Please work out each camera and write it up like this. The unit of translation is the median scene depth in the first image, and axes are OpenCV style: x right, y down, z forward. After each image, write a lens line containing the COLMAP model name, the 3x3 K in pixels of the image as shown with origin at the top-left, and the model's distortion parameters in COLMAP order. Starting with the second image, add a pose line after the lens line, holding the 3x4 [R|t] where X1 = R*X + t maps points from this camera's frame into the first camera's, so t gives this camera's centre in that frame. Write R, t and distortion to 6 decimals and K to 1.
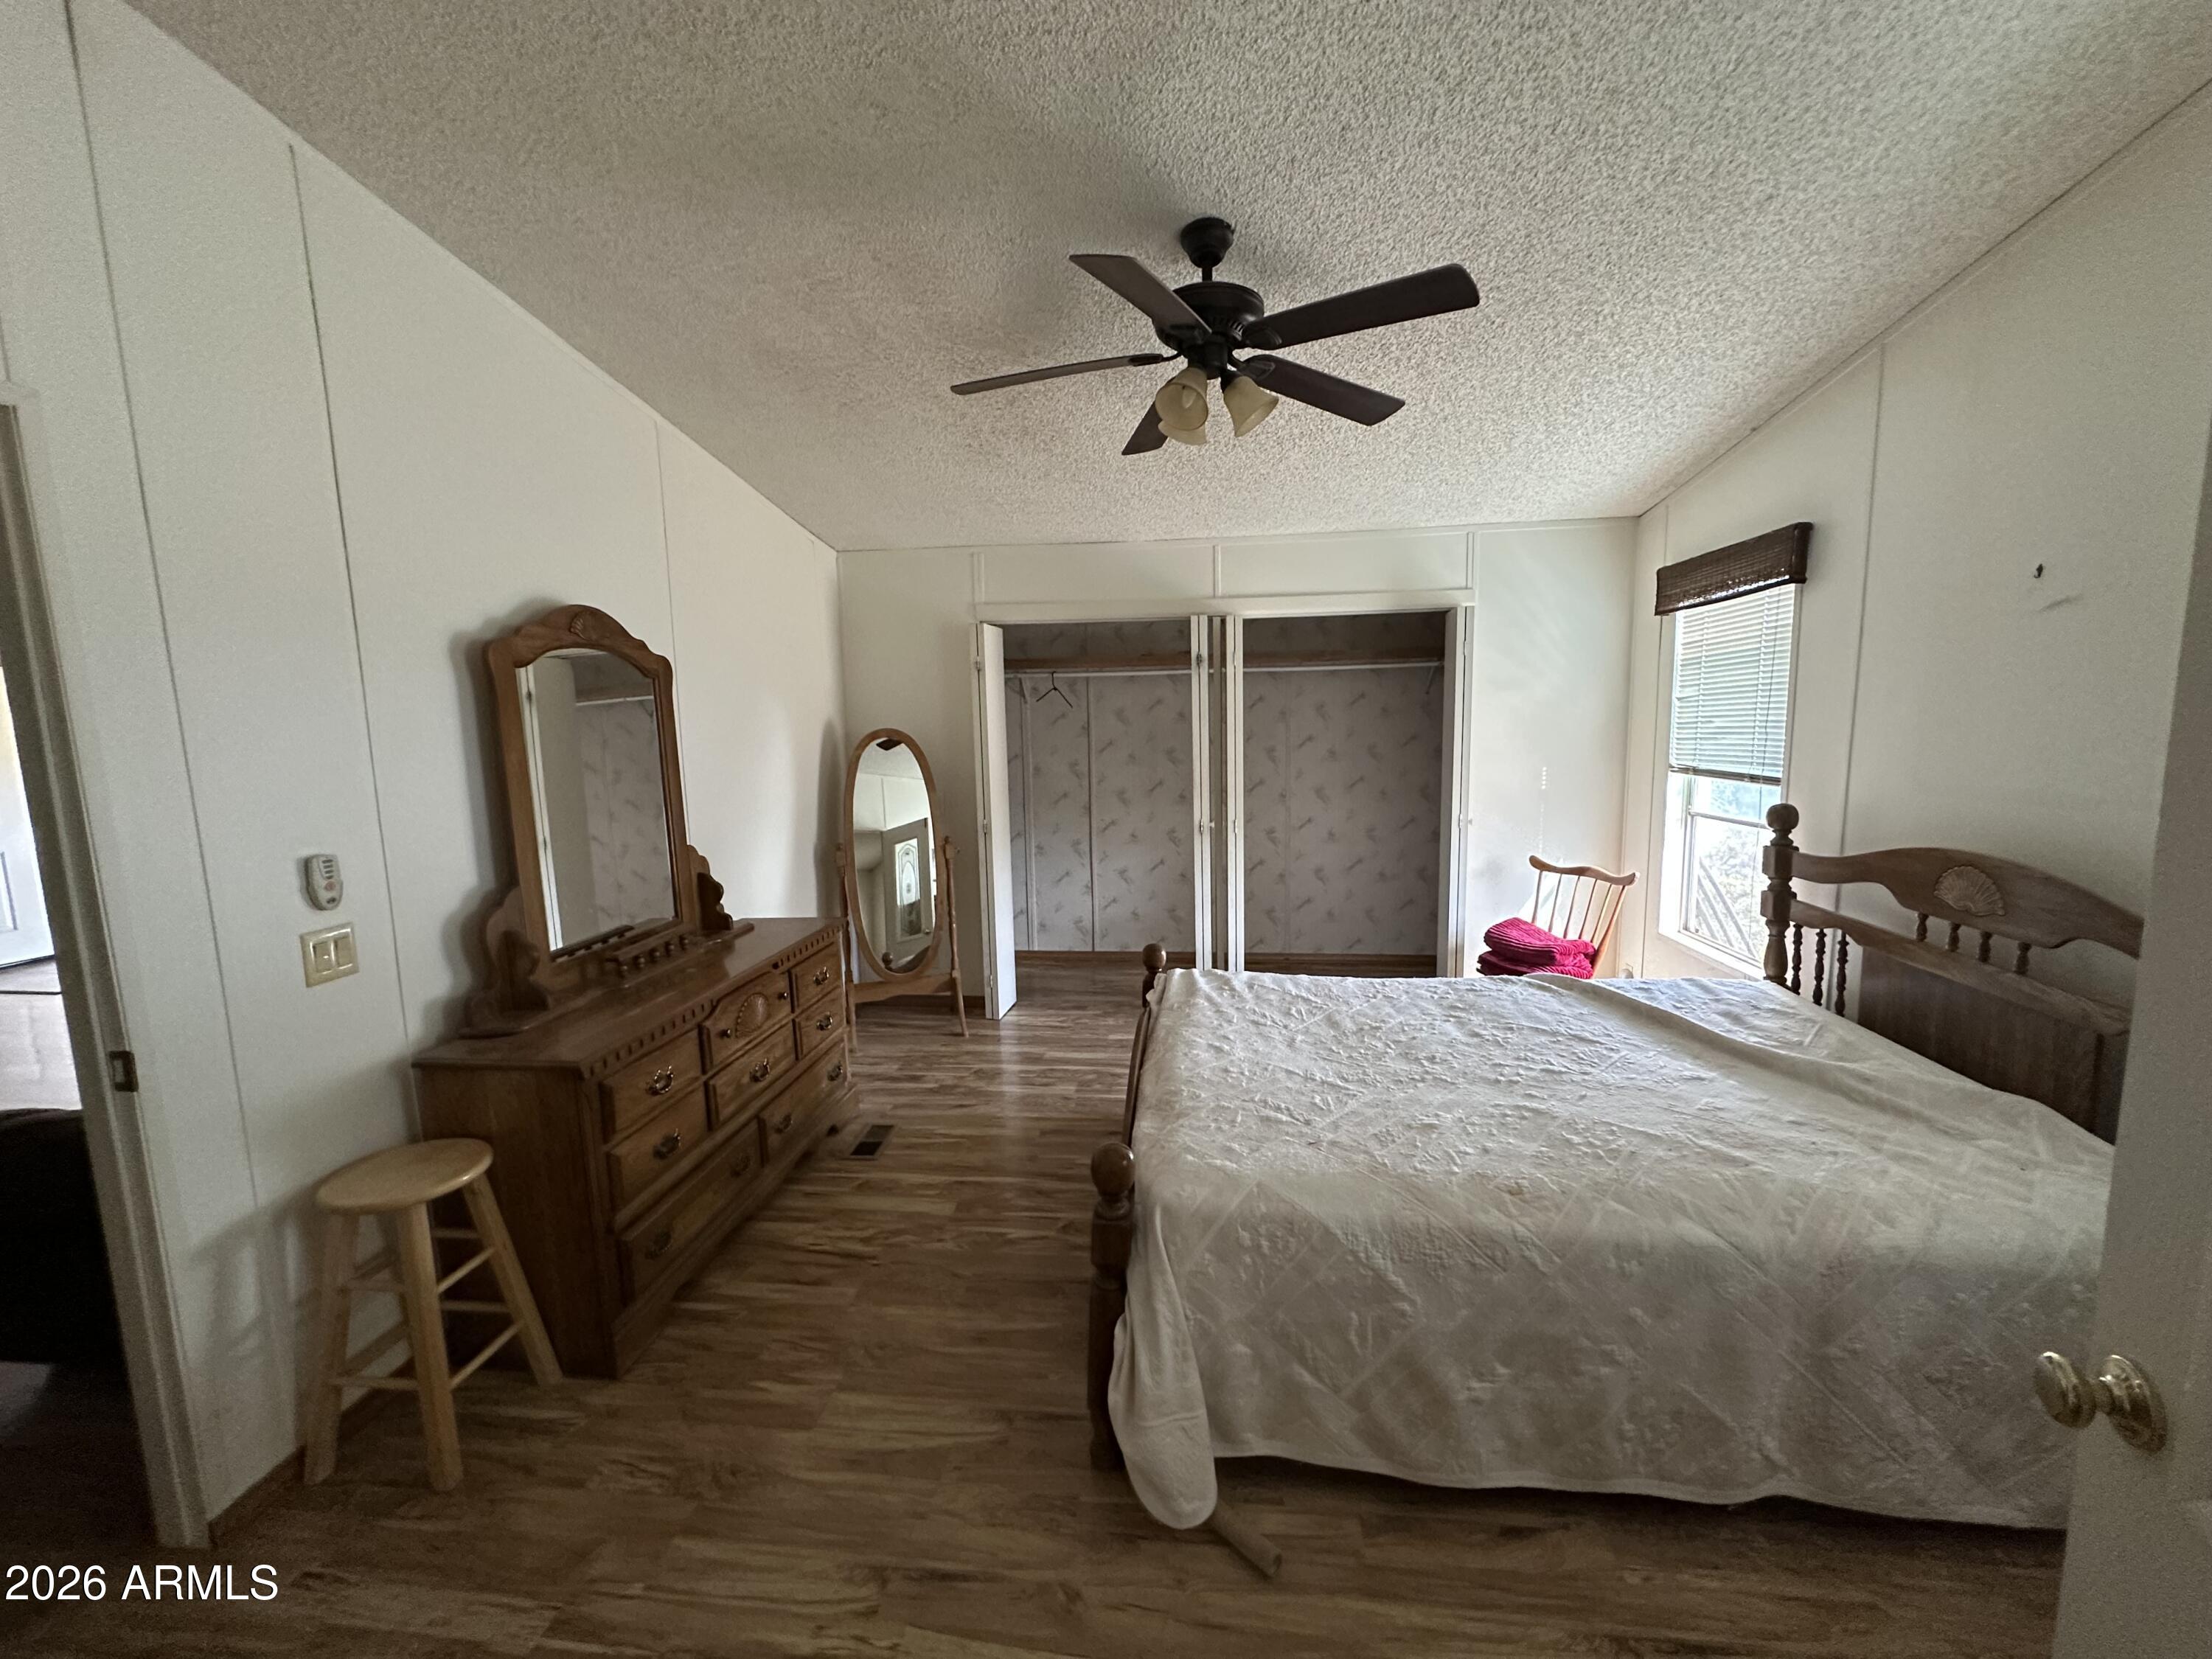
lens RADIAL K [[882.9, 0, 1106.0], [0, 882.9, 829.5], [0, 0, 1]] dist [-0.001244, 0.000009]
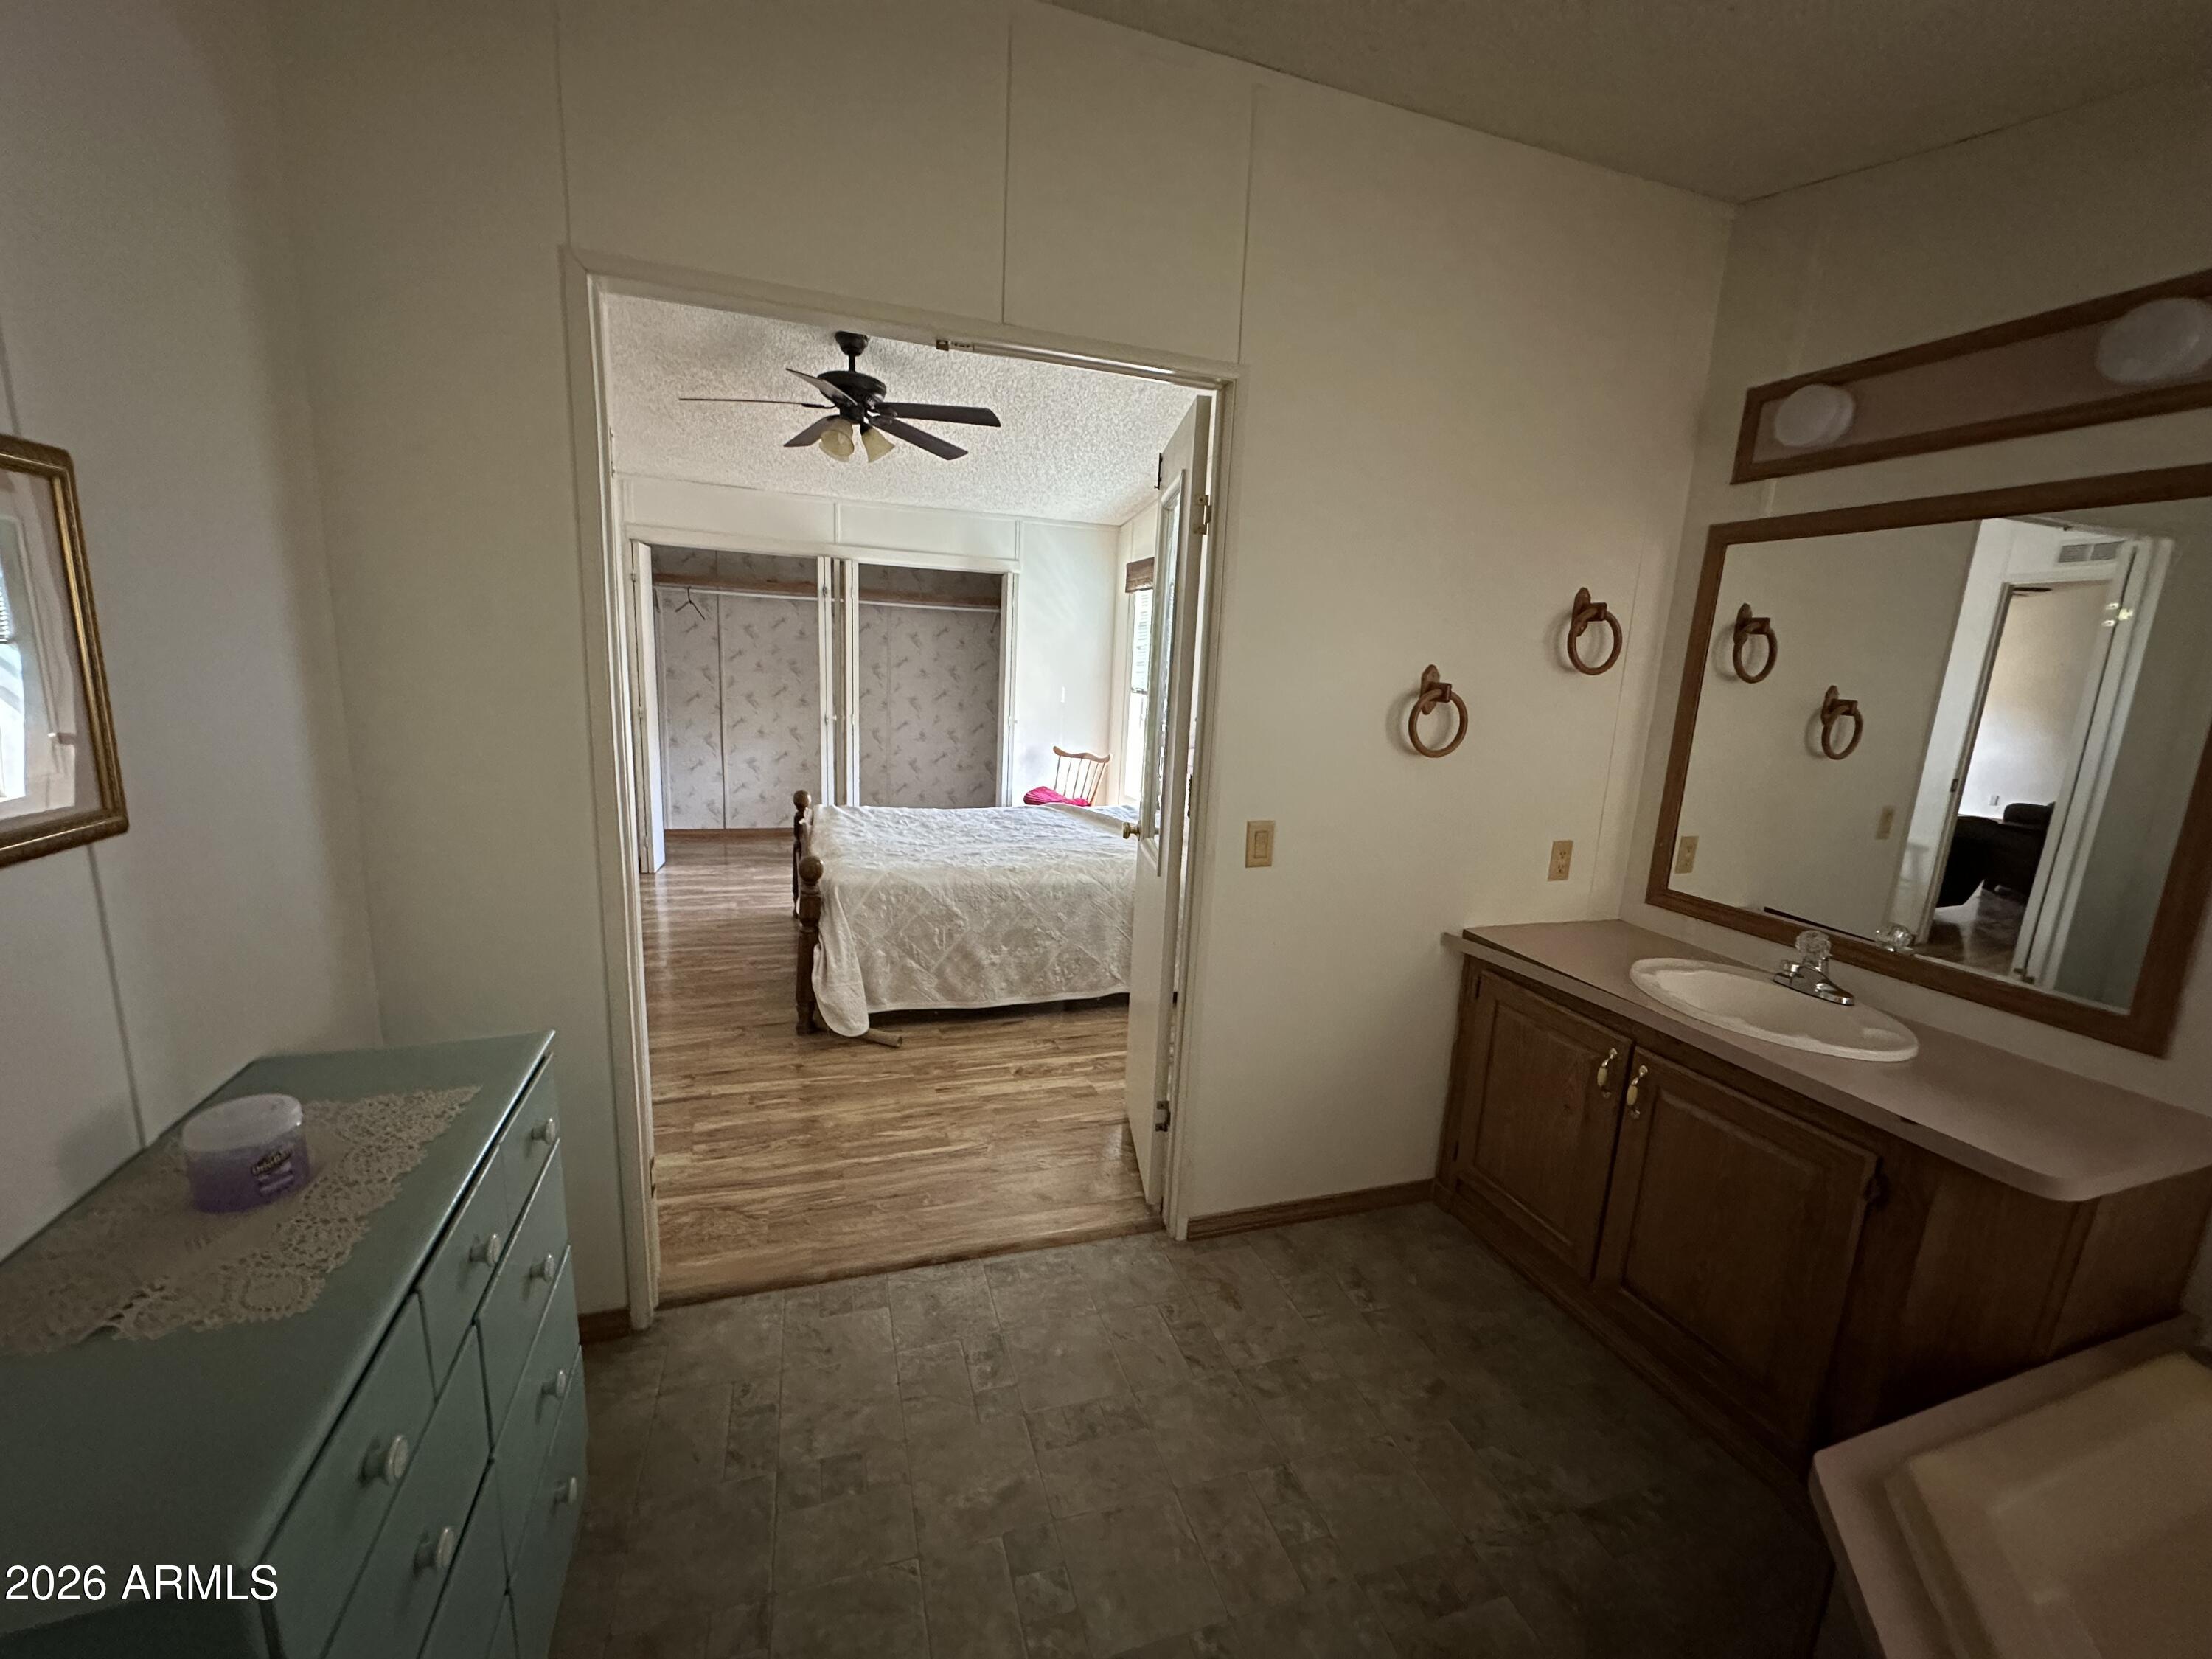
lens RADIAL K [[882.9, 0, 1106.0], [0, 882.9, 829.5], [0, 0, 1]] dist [-0.001244, 0.000009]
pose [[0.896696, -0.016331, 0.442346, -0.188722], [-0.015169, 0.997599, 0.067579, 0.120919], [-0.442387, -0.067308, 0.894295, -0.695117]]
